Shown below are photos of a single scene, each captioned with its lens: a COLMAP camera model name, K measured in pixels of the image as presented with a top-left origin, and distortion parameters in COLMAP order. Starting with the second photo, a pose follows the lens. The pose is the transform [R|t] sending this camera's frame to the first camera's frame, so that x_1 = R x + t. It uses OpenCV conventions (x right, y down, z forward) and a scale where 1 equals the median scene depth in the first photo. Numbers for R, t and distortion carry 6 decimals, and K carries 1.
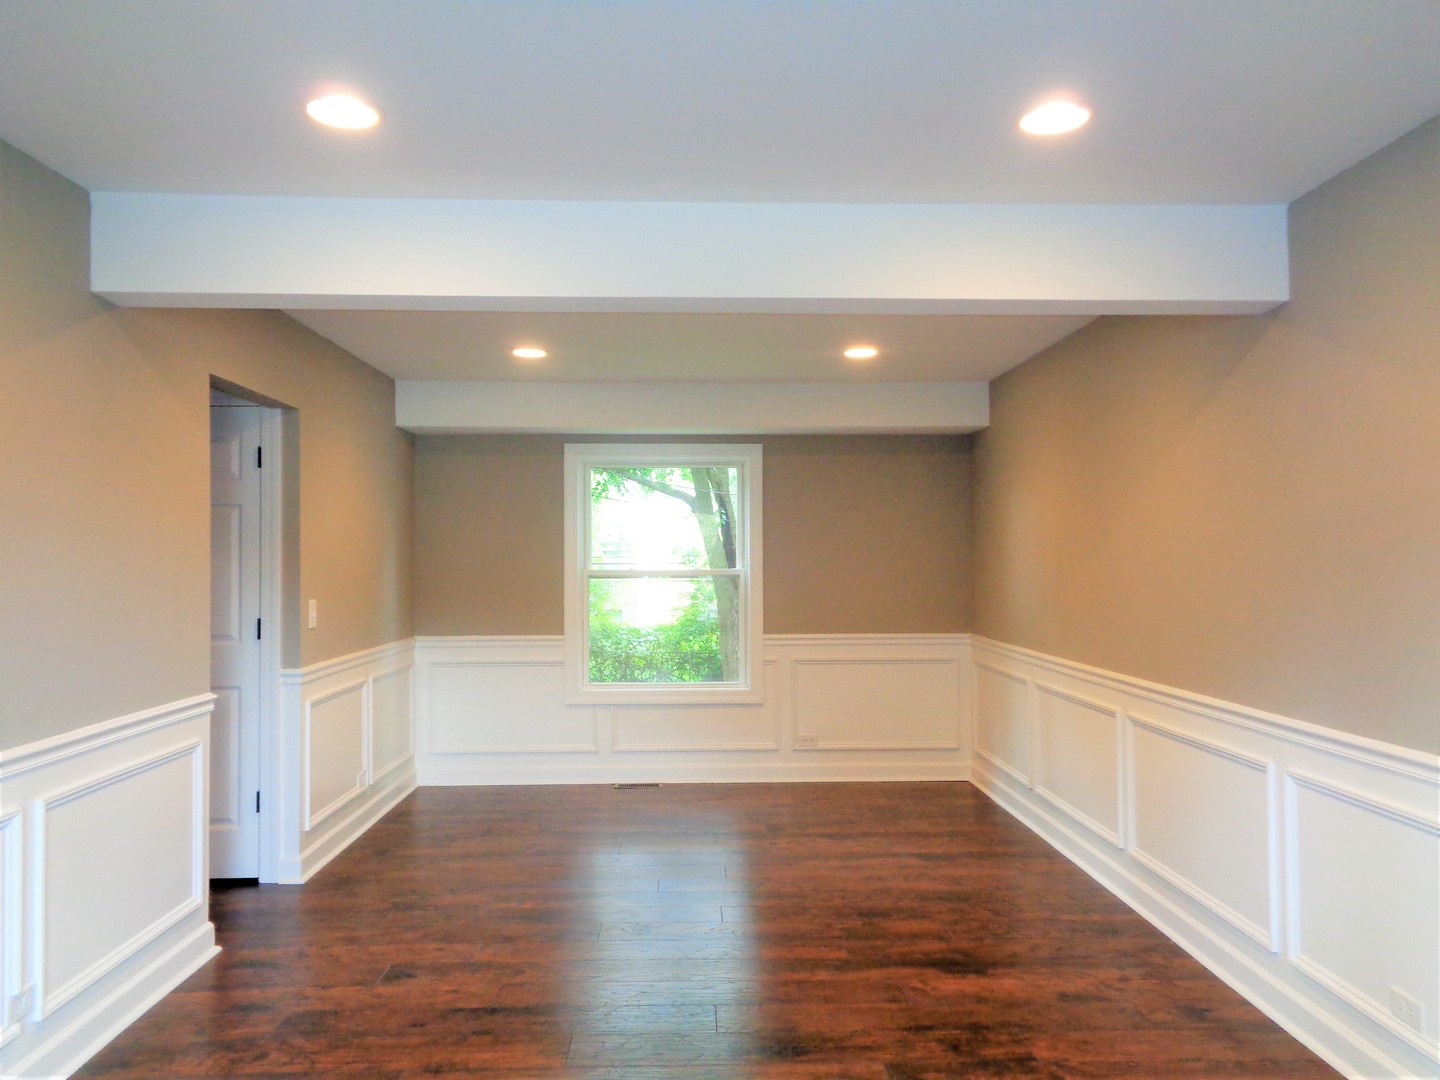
lens RADIAL K [[1087.2, 0, 720.0], [0, 1087.2, 532.5], [0, 0, 1]] dist [0.004919, -0.002883]
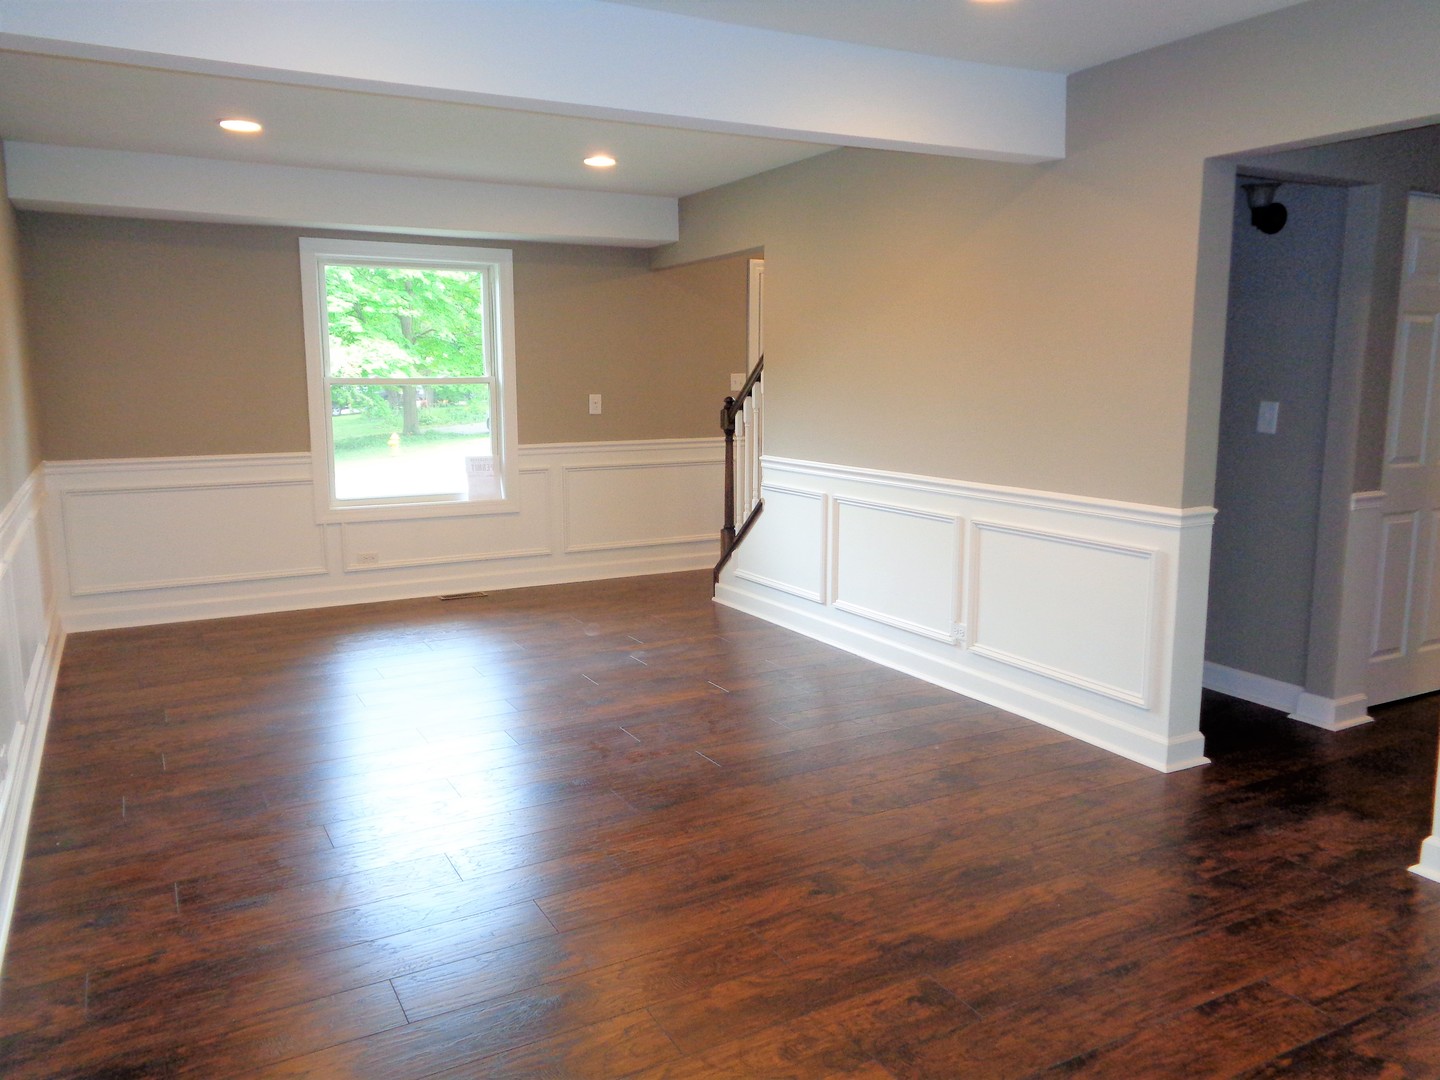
lens RADIAL K [[1087.2, 0, 721.9], [0, 1087.2, 530.9], [0, 0, 1]] dist [0.004919, -0.002883]
pose [[0.883891, -0.069424, 0.462513, -0.265525], [-0.012366, 0.985107, 0.171498, -0.002246], [-0.467530, -0.157305, 0.869868, 0.021498]]
